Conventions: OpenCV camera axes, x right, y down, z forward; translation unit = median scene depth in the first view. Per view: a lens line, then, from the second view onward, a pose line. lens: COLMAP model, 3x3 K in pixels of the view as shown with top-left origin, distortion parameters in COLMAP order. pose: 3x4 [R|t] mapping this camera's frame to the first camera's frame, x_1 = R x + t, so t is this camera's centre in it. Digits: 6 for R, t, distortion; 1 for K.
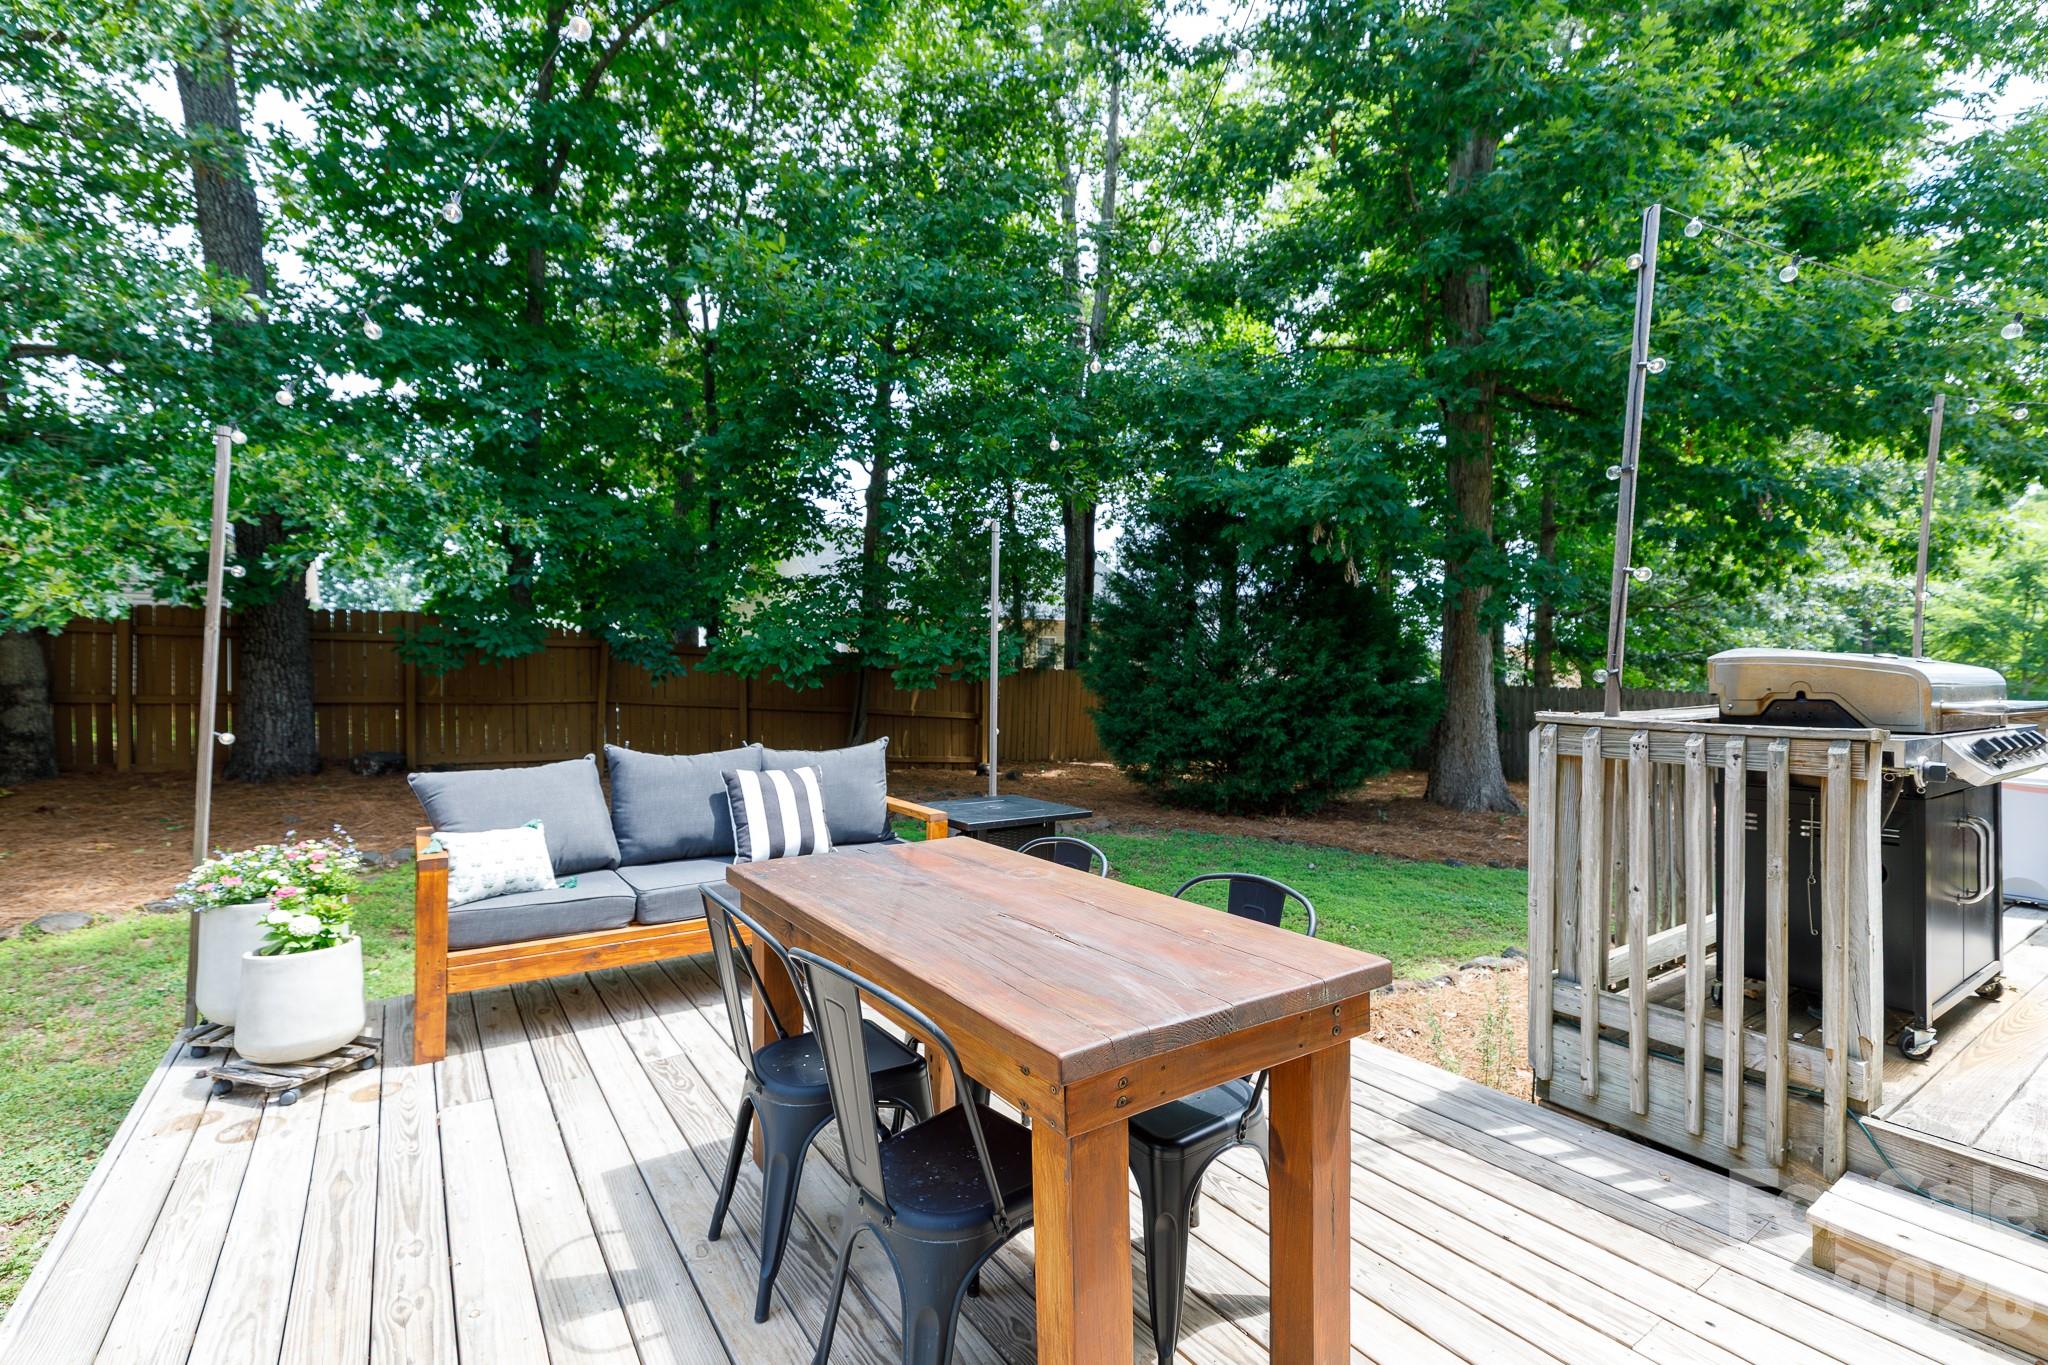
lens RADIAL K [[922.5, 0, 1006.1], [0, 922.5, 672.6], [0, 0, 1]] dist [0.003132, 0.000690]
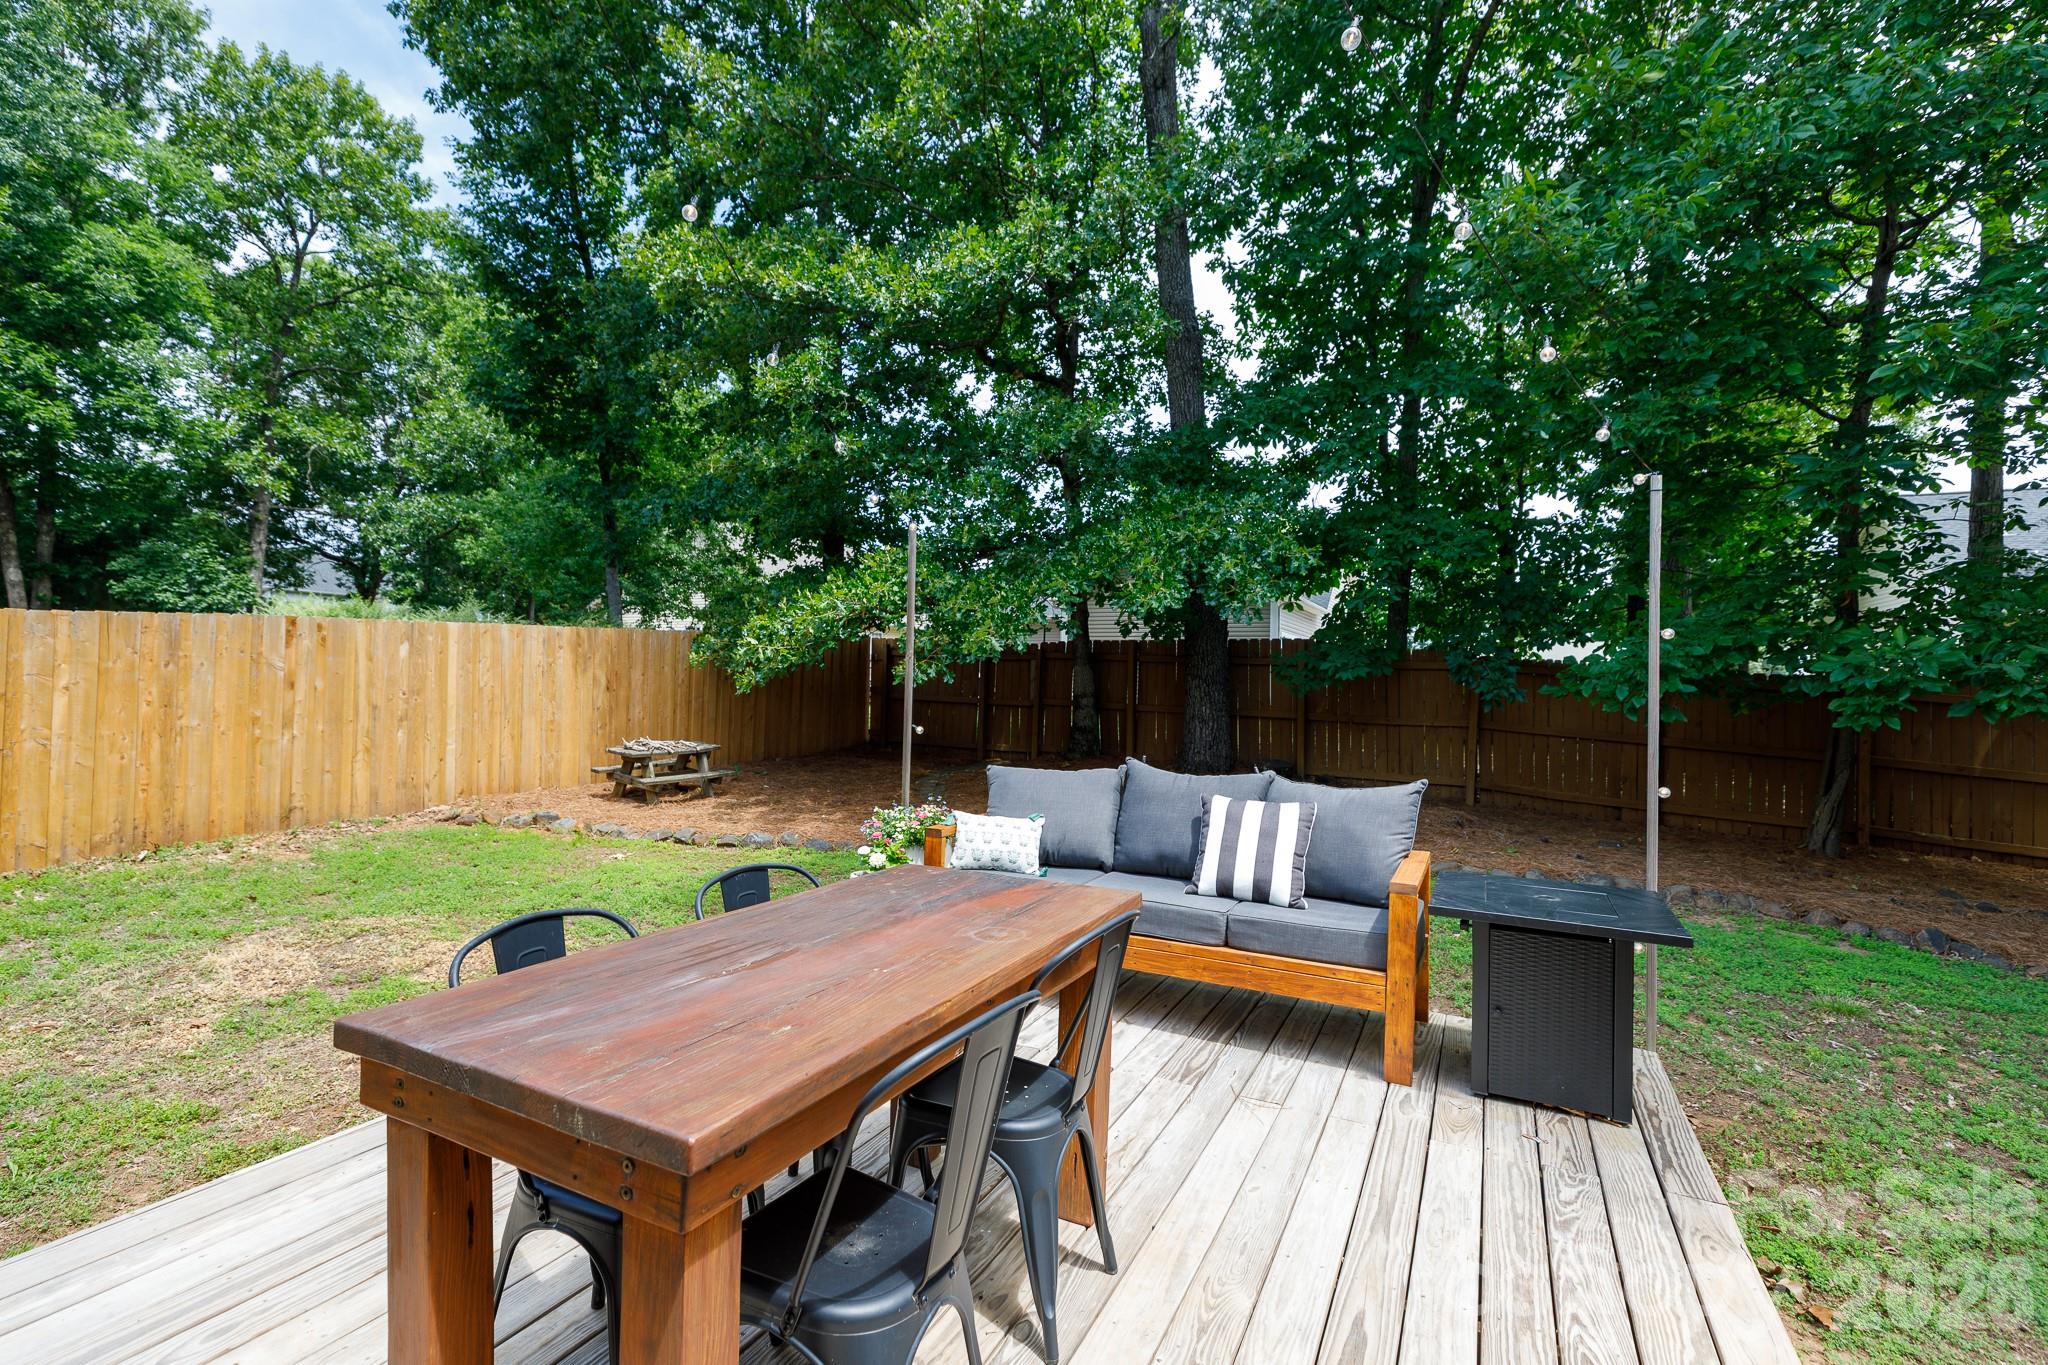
lens RADIAL K [[922.5, 0, 1028.5], [0, 922.5, 670.2], [0, 0, 1]] dist [0.003132, 0.000690]
pose [[0.482138, -0.003282, -0.876089, 0.484952], [-0.022337, 0.999622, -0.016038, -0.004072], [0.875810, 0.027302, 0.481883, 0.394471]]
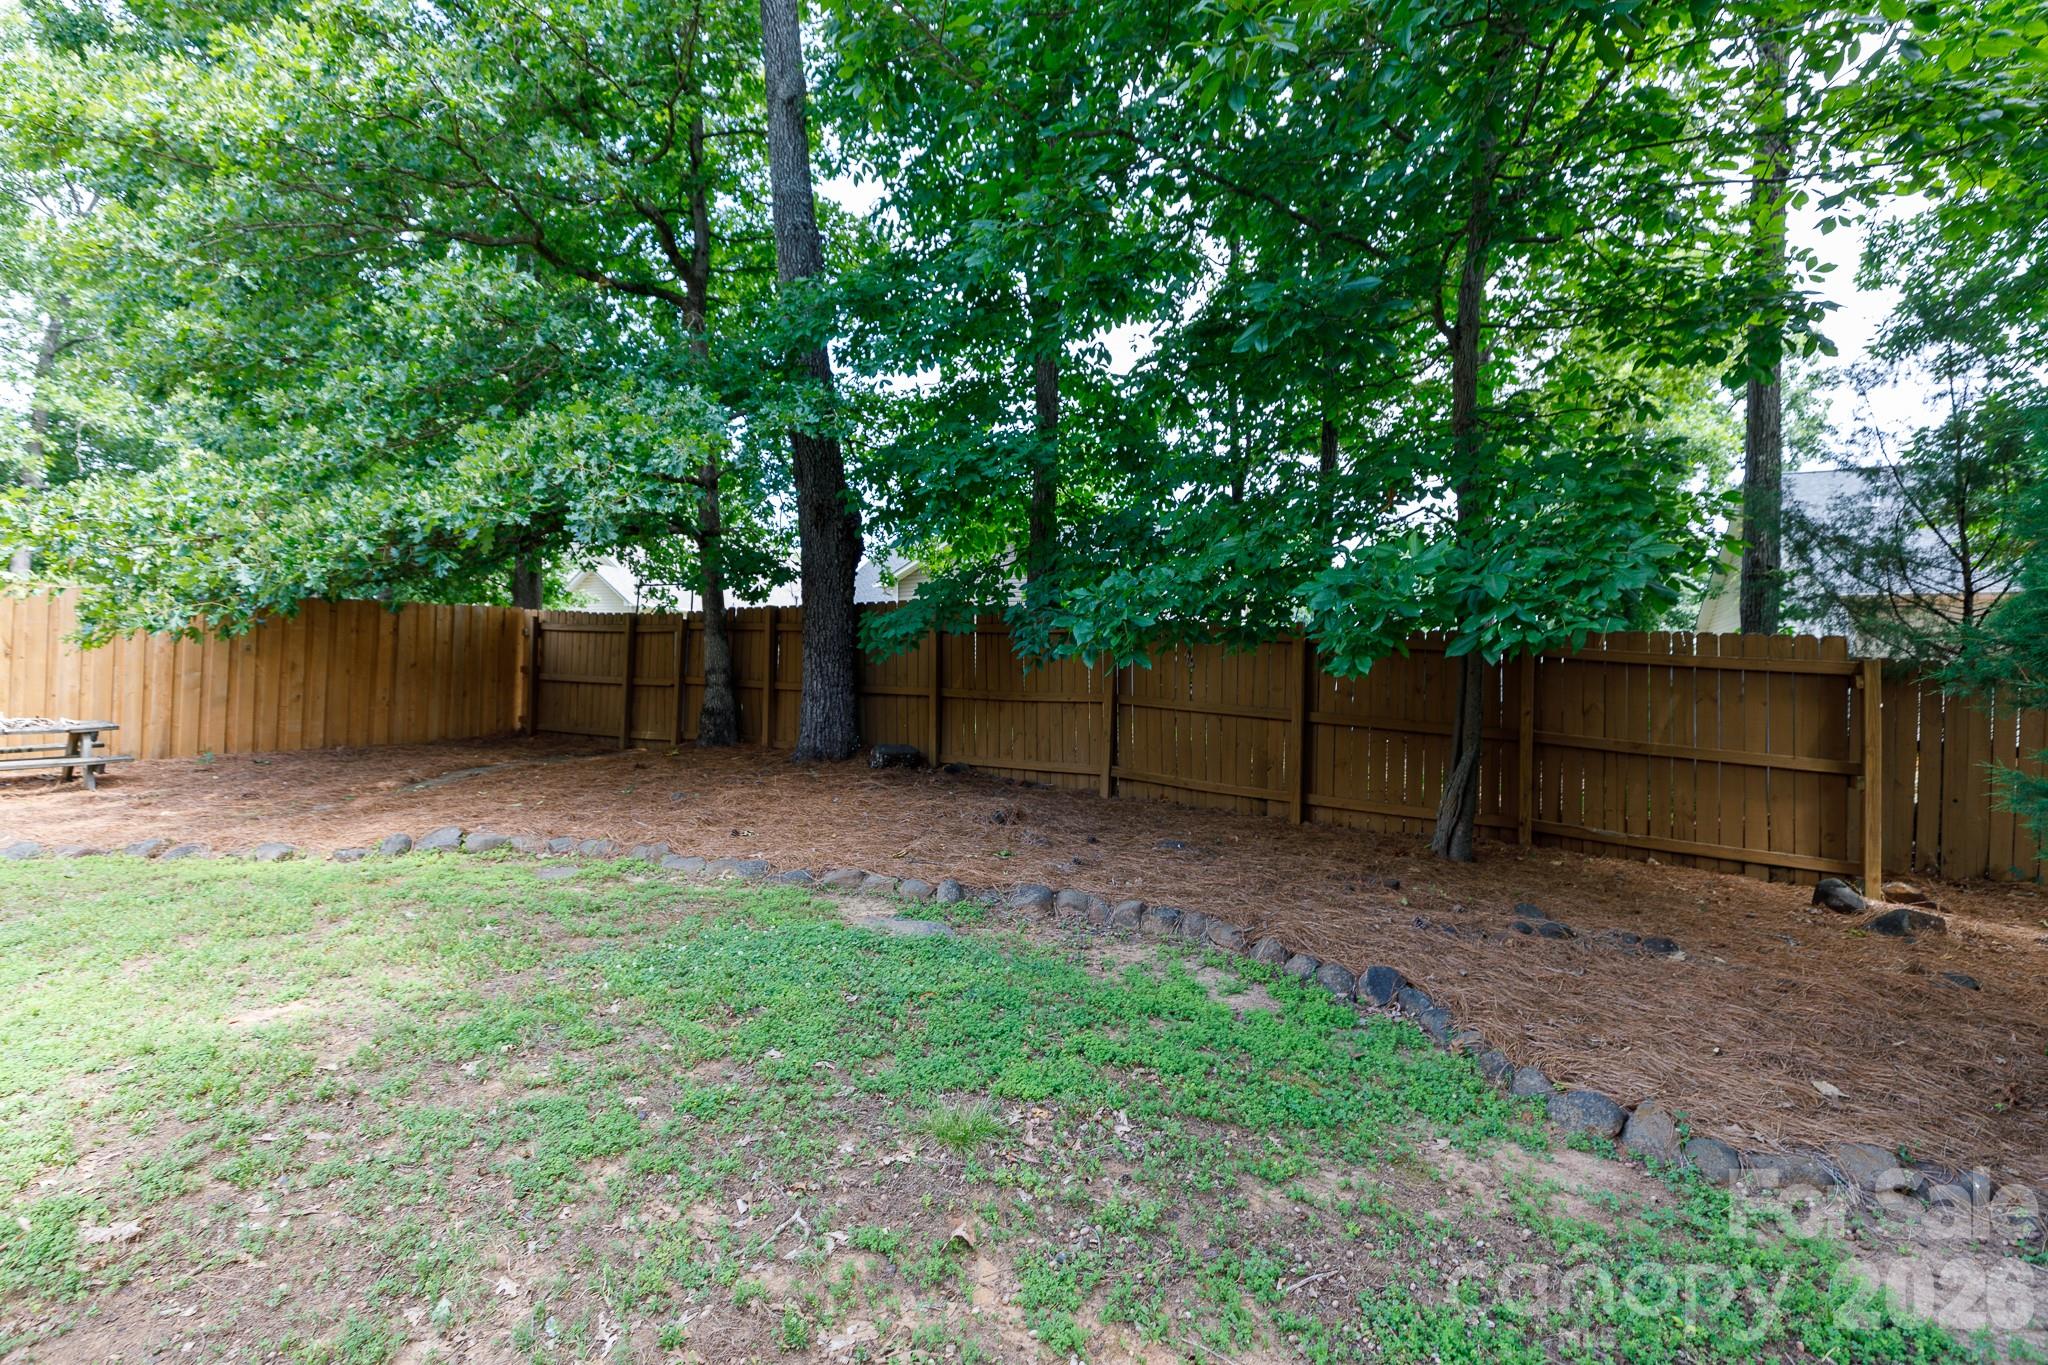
lens RADIAL K [[922.5, 0, 1011.3], [0, 922.5, 665.2], [0, 0, 1]] dist [0.003132, 0.000690]
pose [[0.491889, -0.014470, -0.870538, 0.555282], [-0.021645, 0.999350, -0.028842, 0.078772], [0.870389, 0.033030, 0.491256, 1.674734]]
